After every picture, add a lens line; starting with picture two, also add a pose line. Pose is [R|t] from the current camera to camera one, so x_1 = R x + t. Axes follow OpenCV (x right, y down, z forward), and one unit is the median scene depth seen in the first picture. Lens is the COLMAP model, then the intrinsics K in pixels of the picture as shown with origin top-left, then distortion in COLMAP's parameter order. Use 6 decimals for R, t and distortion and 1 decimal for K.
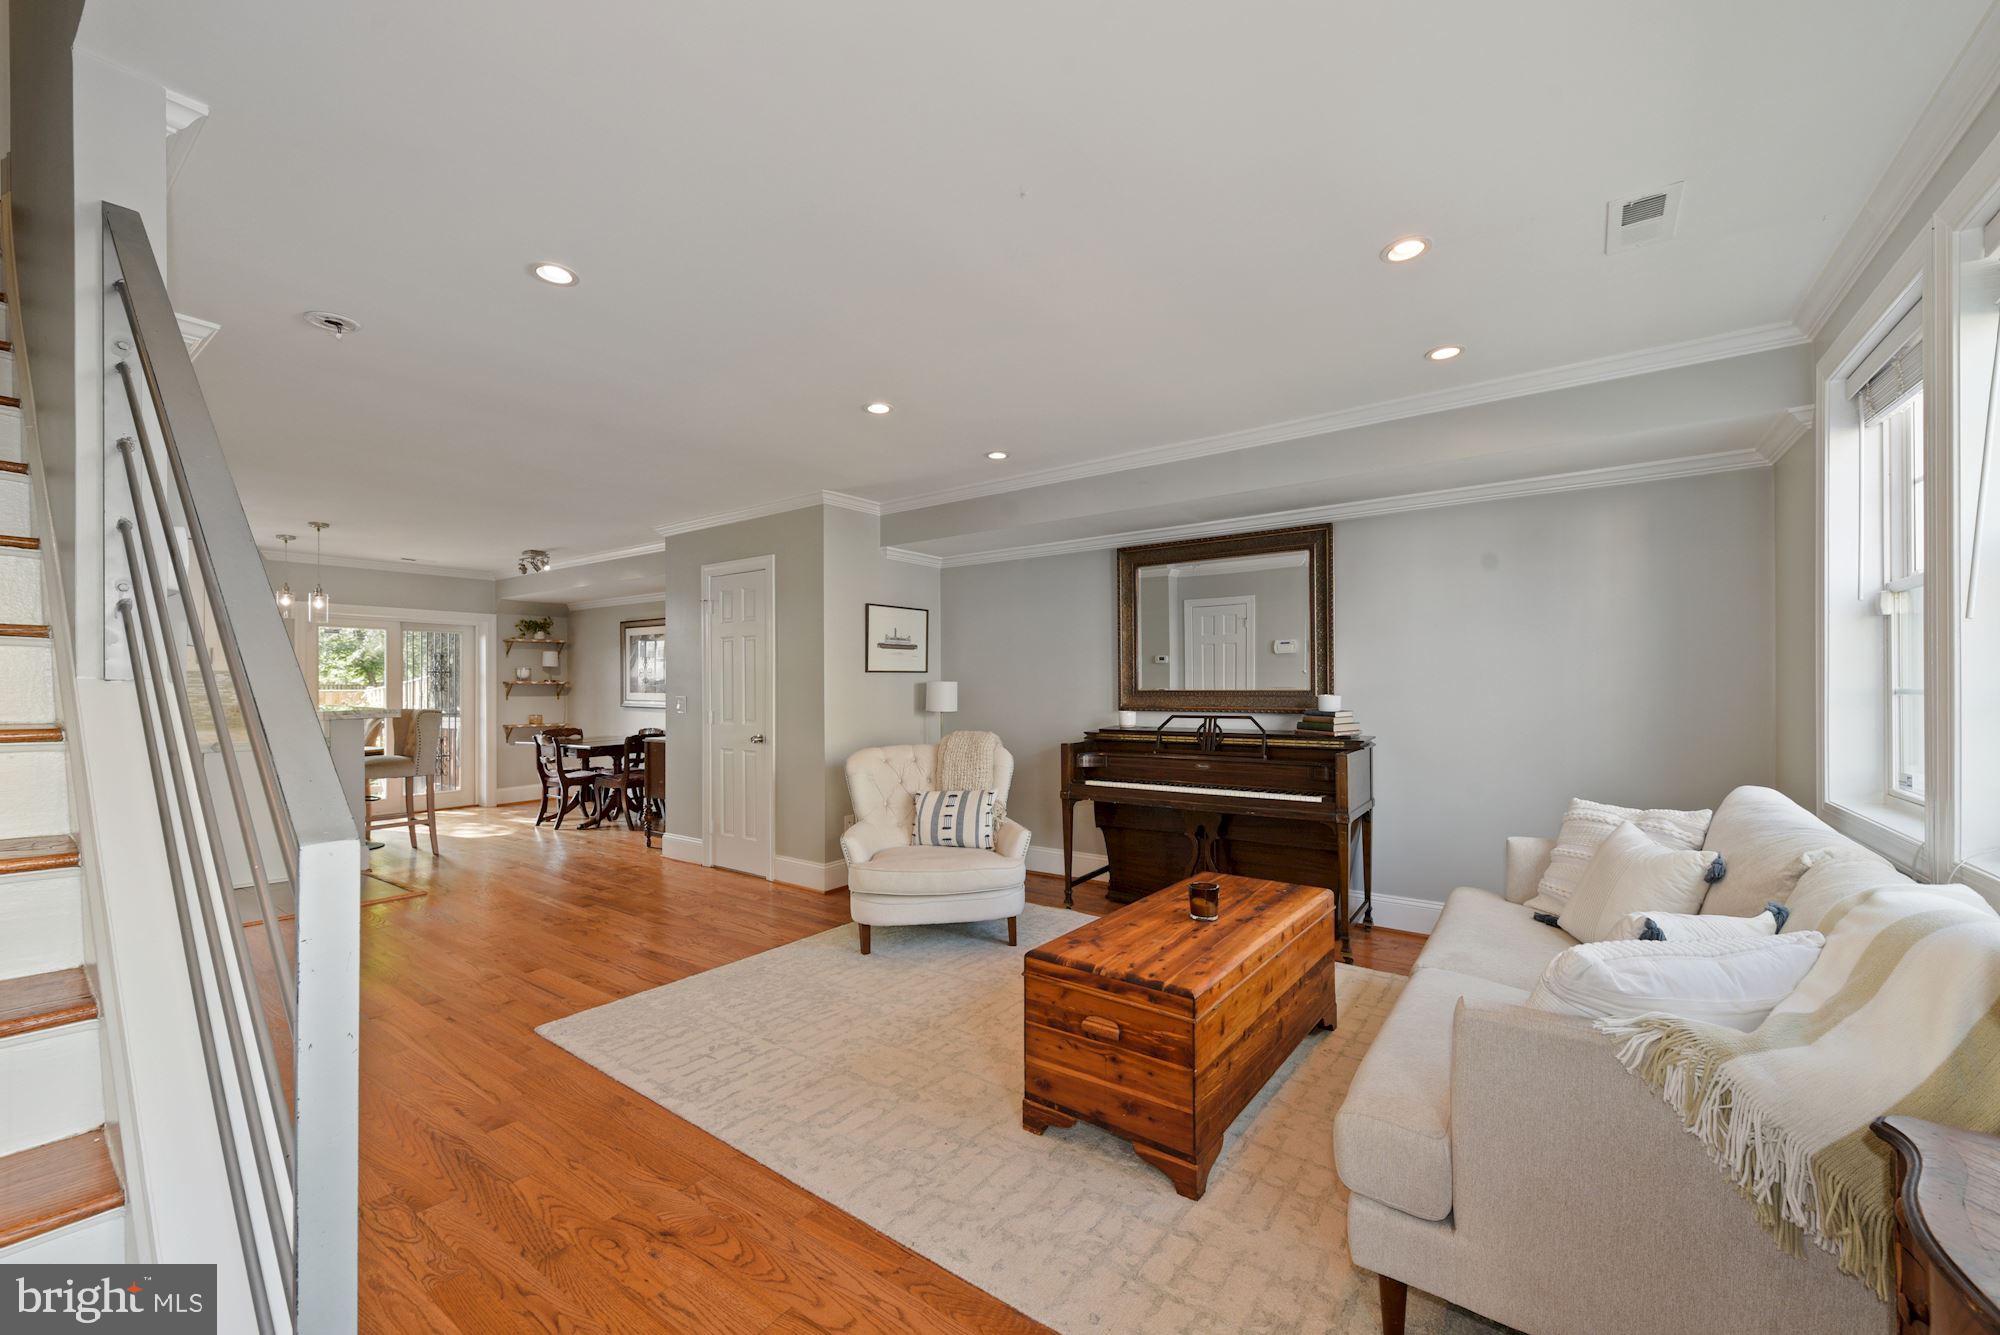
lens RADIAL K [[787.4, 0, 992.3], [0, 787.4, 685.4], [0, 0, 1]] dist [0.003517, 0.000286]
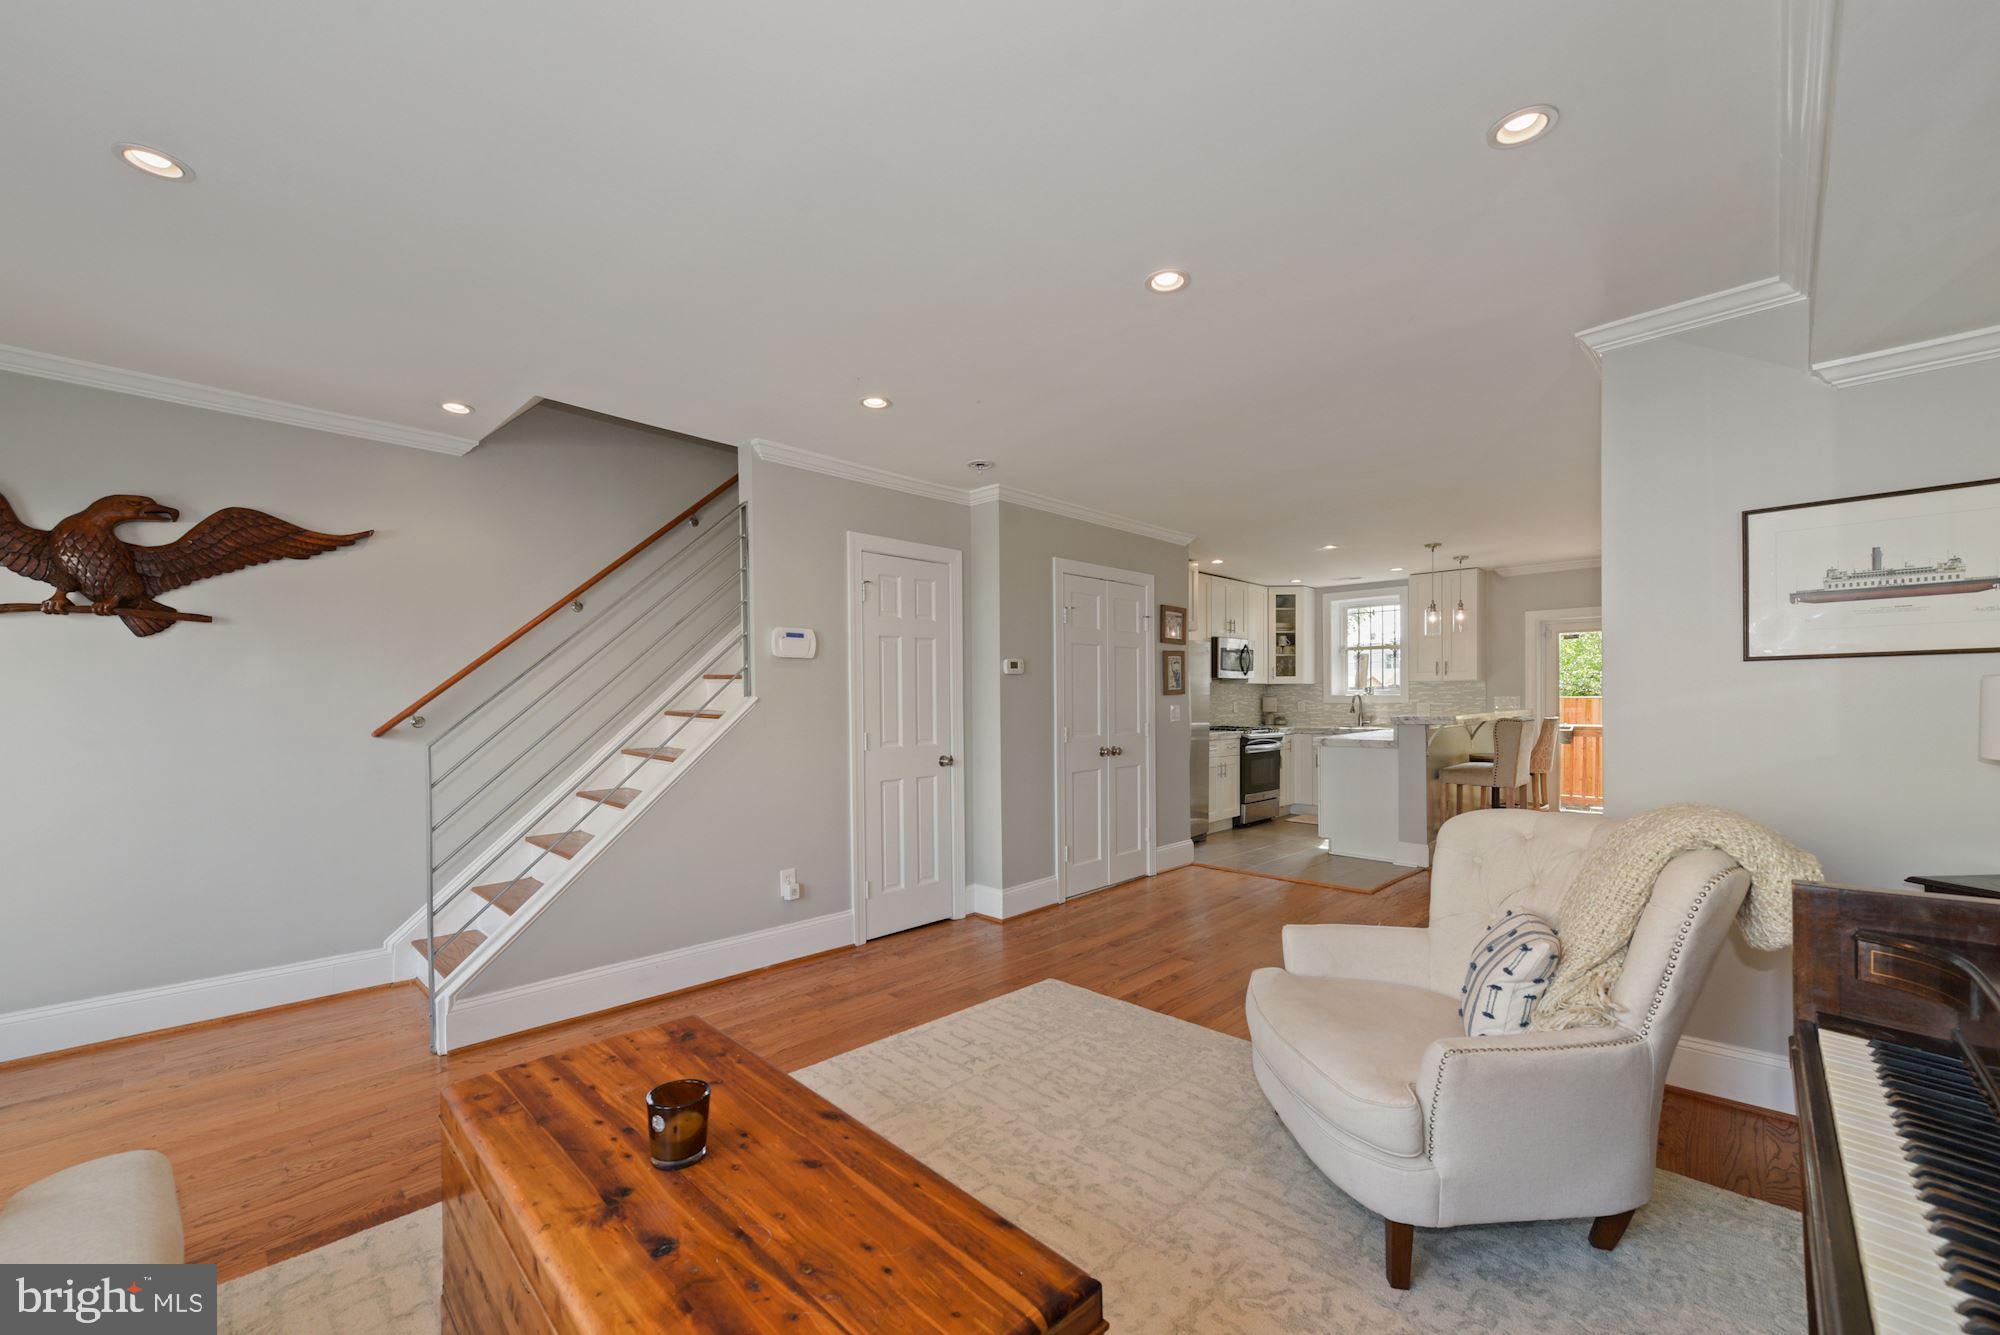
lens RADIAL K [[787.4, 0, 986.3], [0, 787.4, 706.6], [0, 0, 1]] dist [0.003517, 0.000286]
pose [[-0.137774, 0.012579, -0.990384, 0.618349], [0.010105, 0.999885, 0.011294, 0.001500], [0.990412, -0.008452, -0.137885, 1.057699]]
